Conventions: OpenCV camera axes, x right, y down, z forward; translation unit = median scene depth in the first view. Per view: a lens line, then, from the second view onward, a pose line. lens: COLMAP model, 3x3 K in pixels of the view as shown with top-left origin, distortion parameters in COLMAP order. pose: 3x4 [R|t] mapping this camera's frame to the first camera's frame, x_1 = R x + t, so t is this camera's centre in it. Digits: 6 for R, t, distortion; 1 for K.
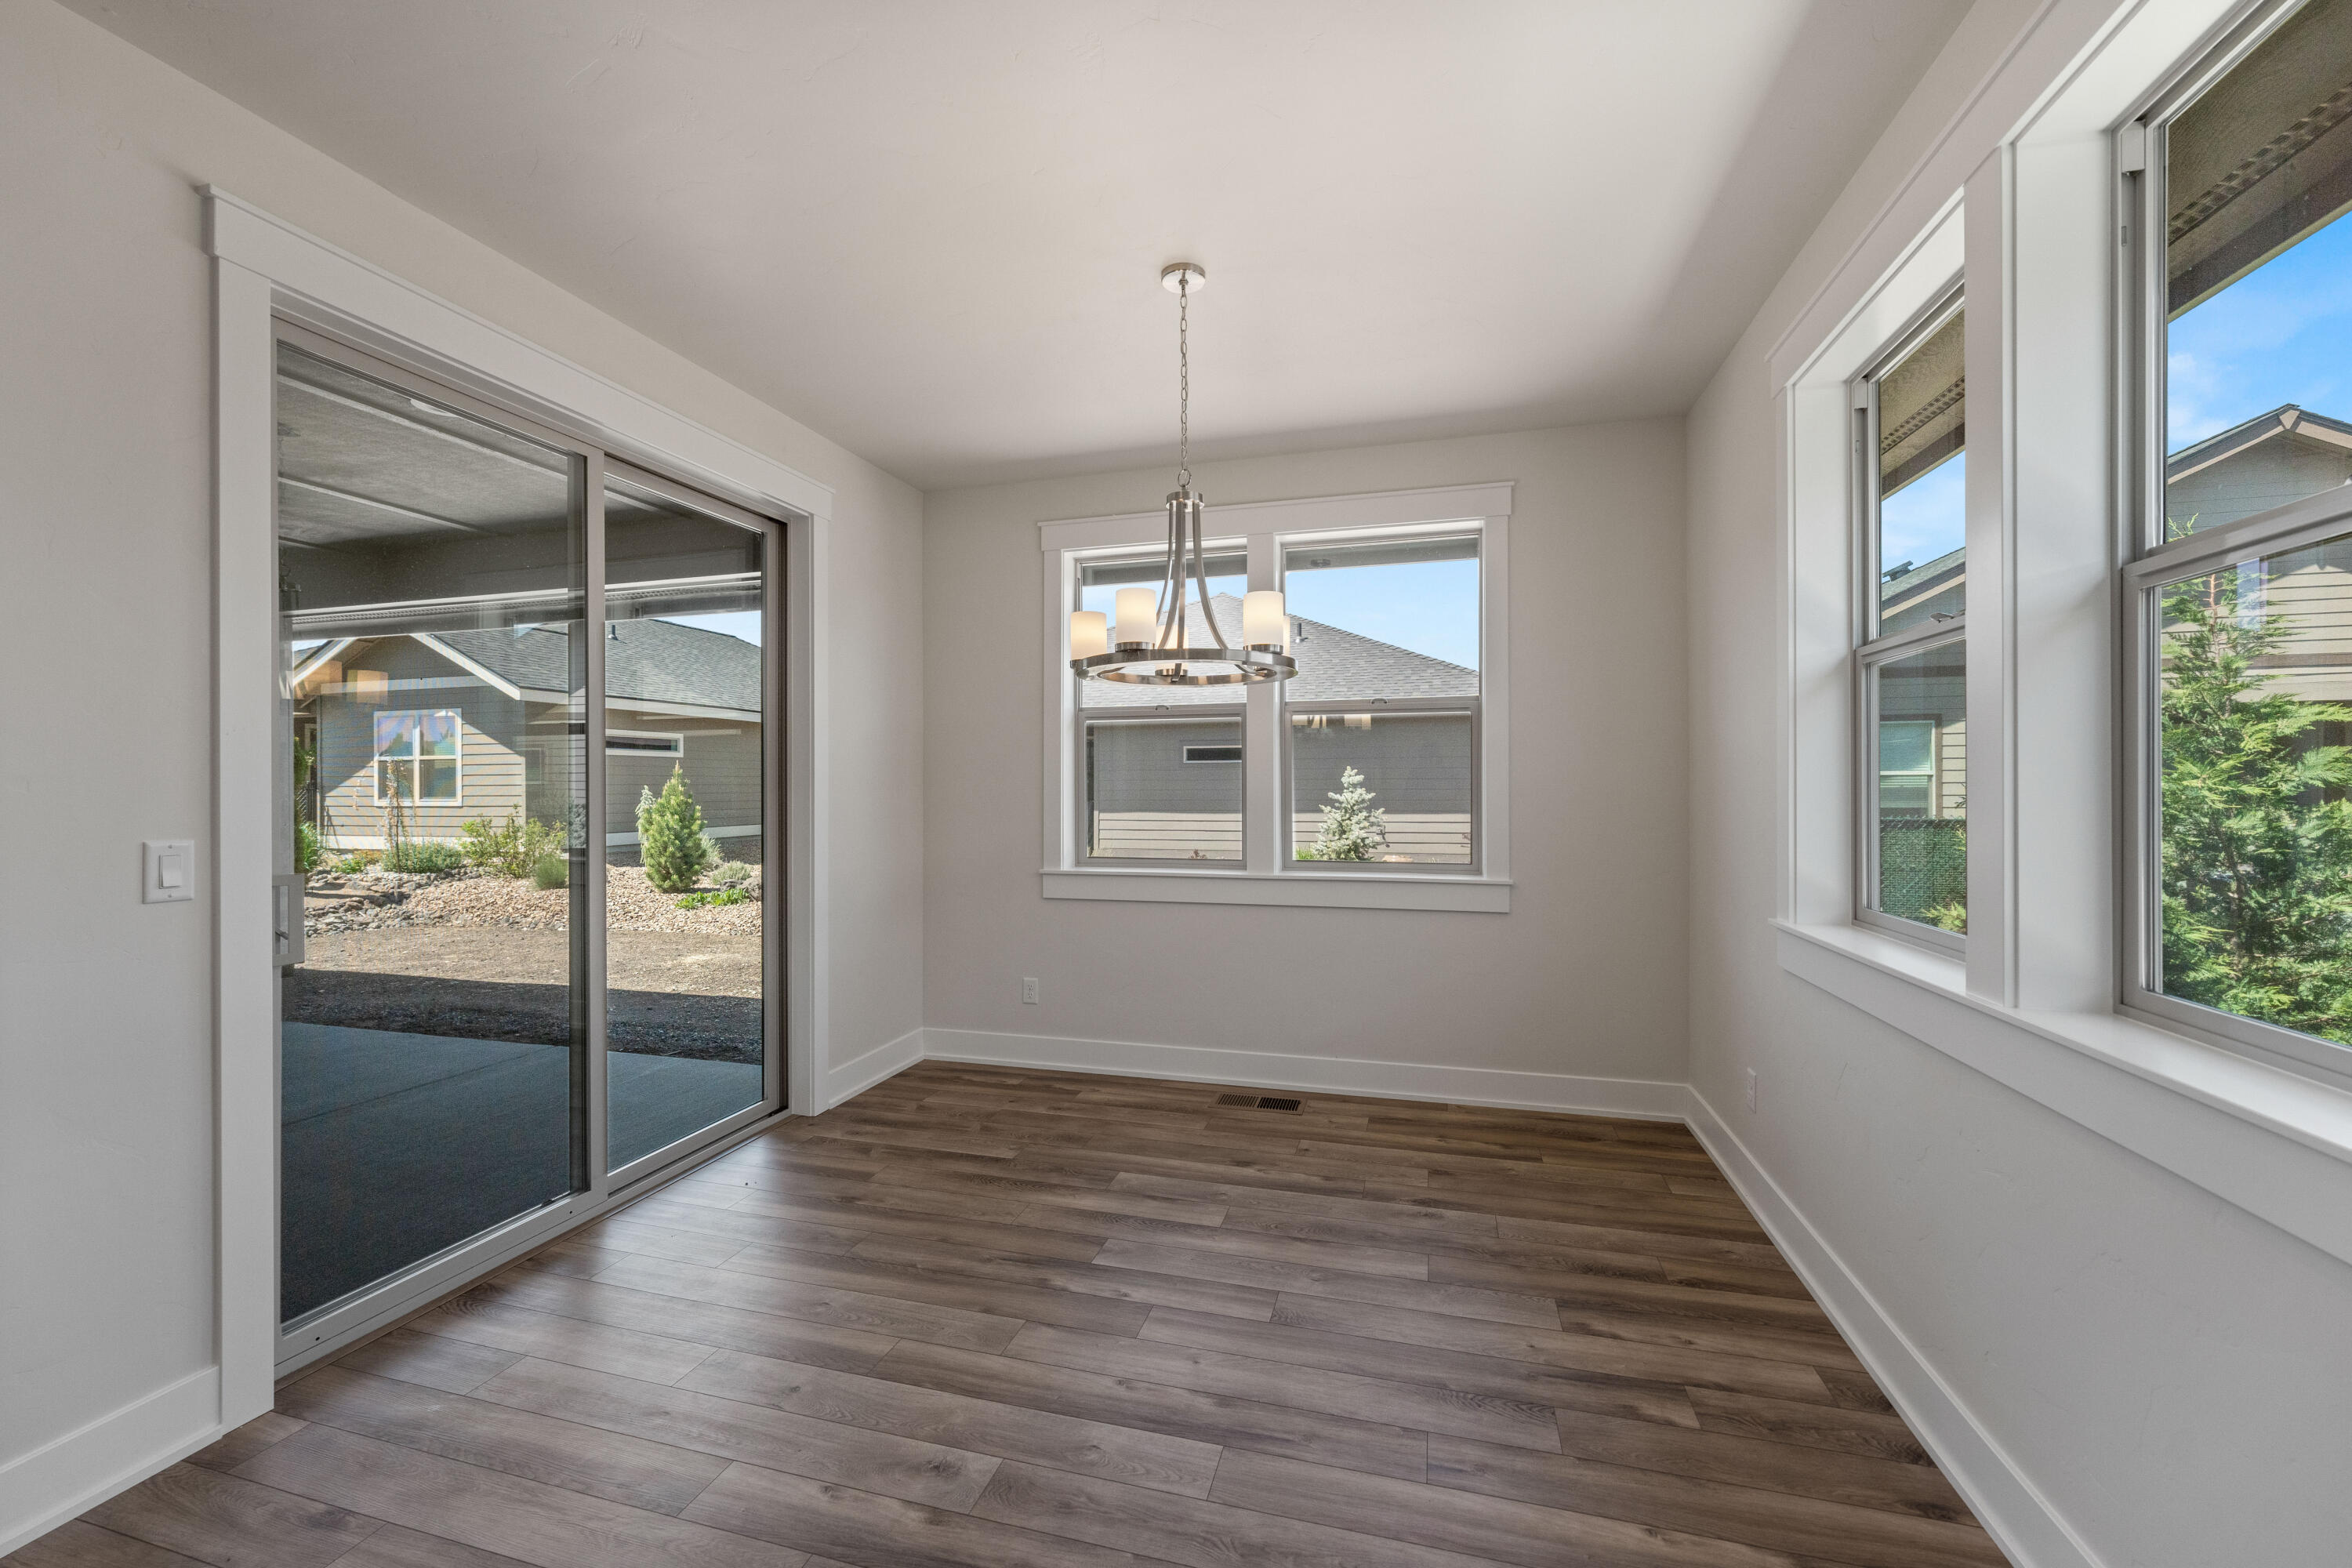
lens RADIAL K [[923.3, 0, 1170.3], [0, 923.3, 790.3], [0, 0, 1]] dist [-0.002939, 0.000868]
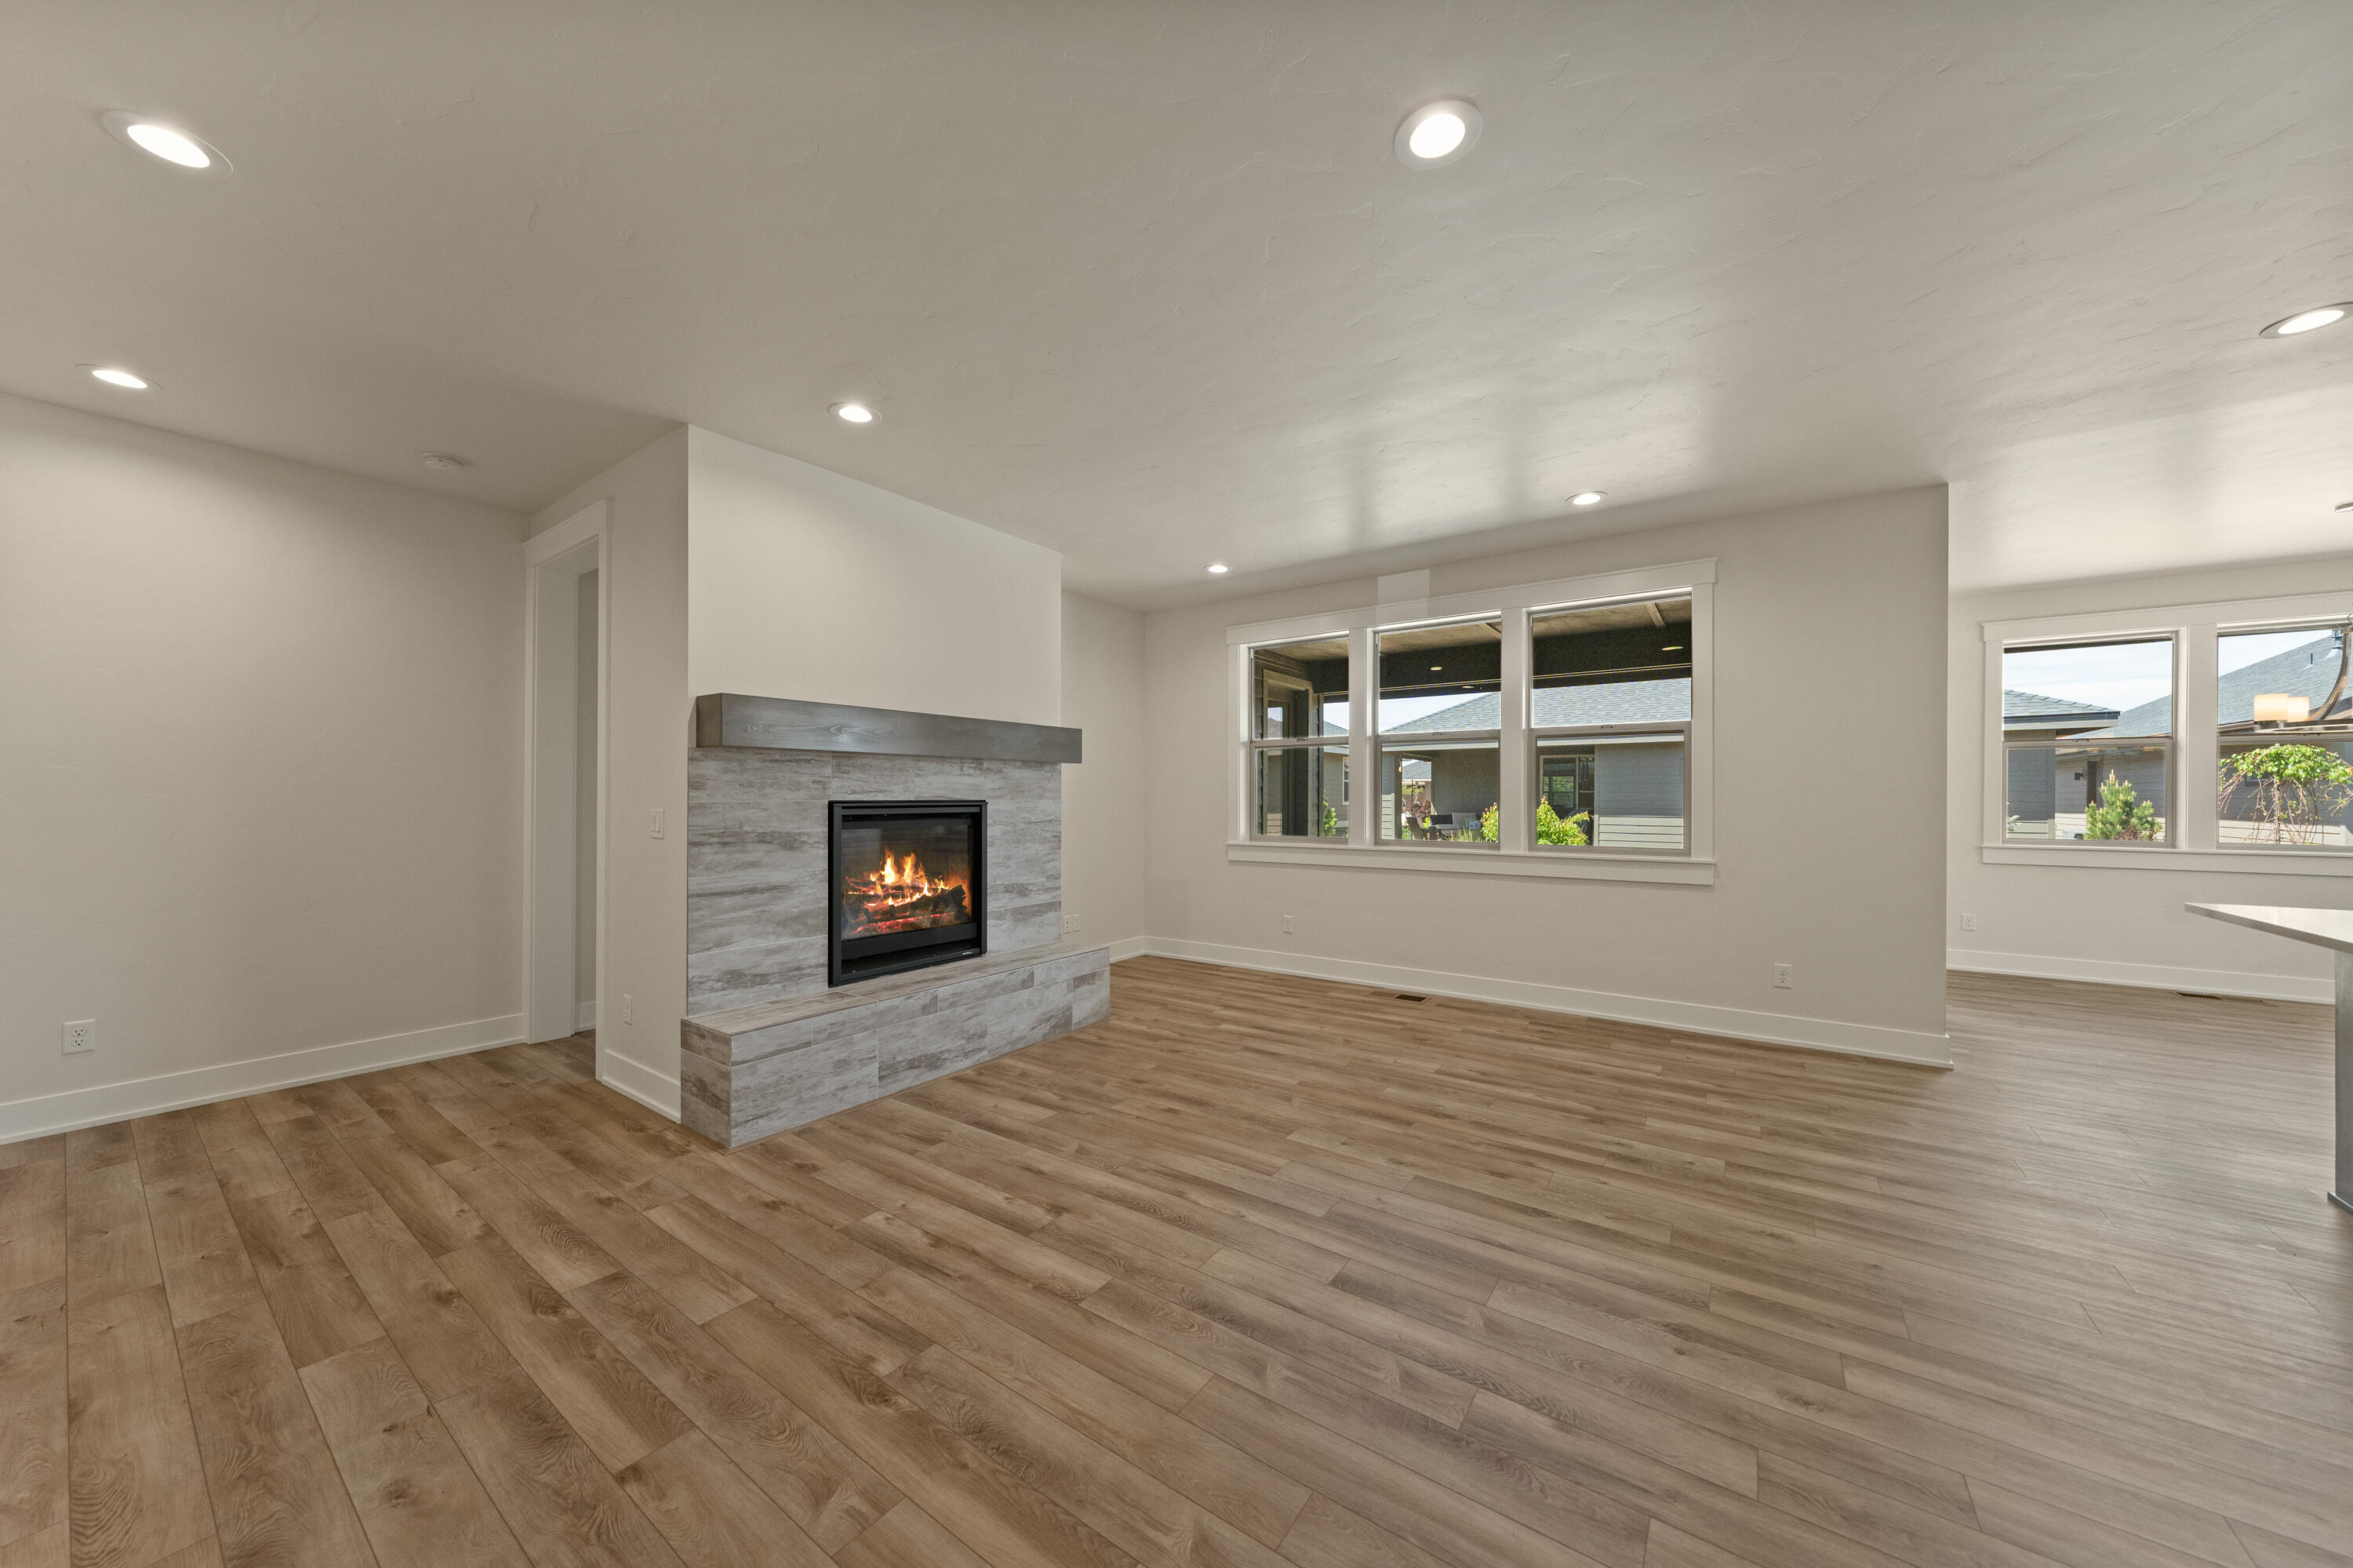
lens RADIAL K [[803.4, 0, 1172.8], [0, 803.4, 802.3], [0, 0, 1]] dist [-0.002238, 0.000186]
pose [[0.941136, 0.009626, -0.337891, -1.377881], [-0.009612, 0.999952, 0.001713, 0.032966], [0.337892, 0.001635, 0.941184, -1.060319]]
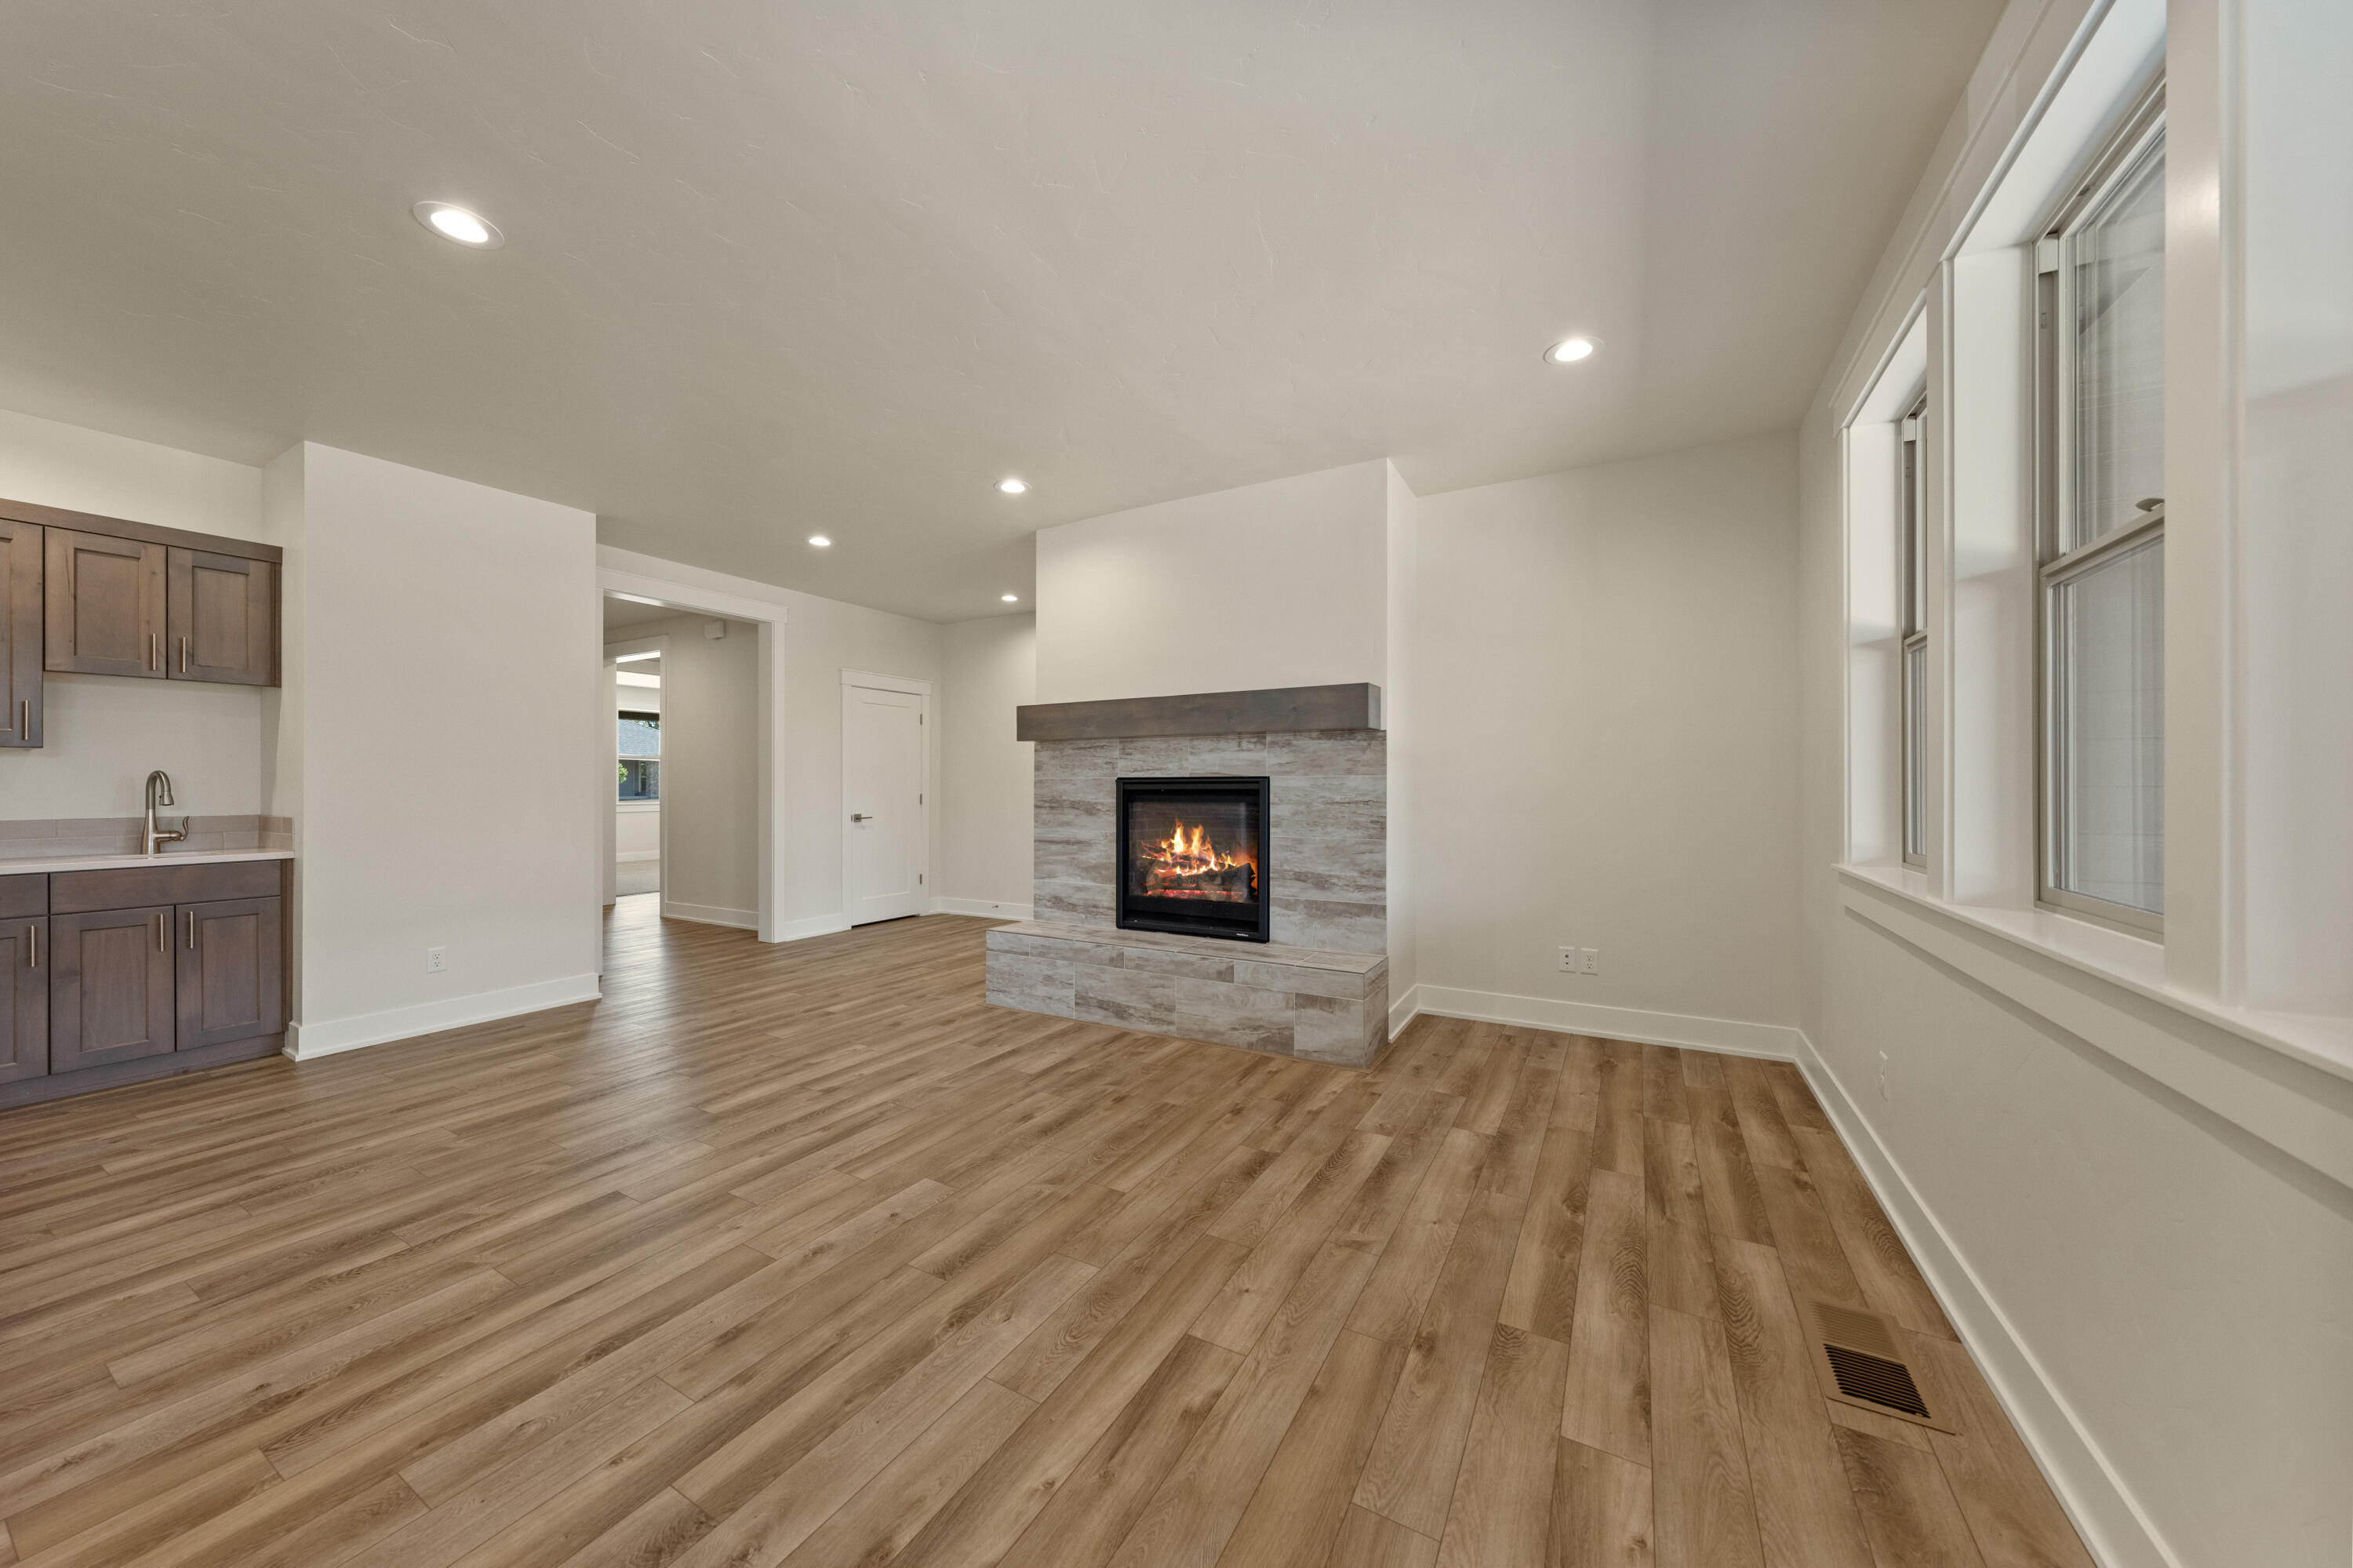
lens RADIAL K [[803.4, 0, 1175.3], [0, 803.4, 782.2], [0, 0, 1]] dist [-0.002238, 0.000186]
pose [[-0.236676, 0.003095, -0.971584, -0.851047], [-0.002996, 0.999988, 0.003915, 0.040566], [0.971584, 0.003837, -0.236664, 0.341077]]
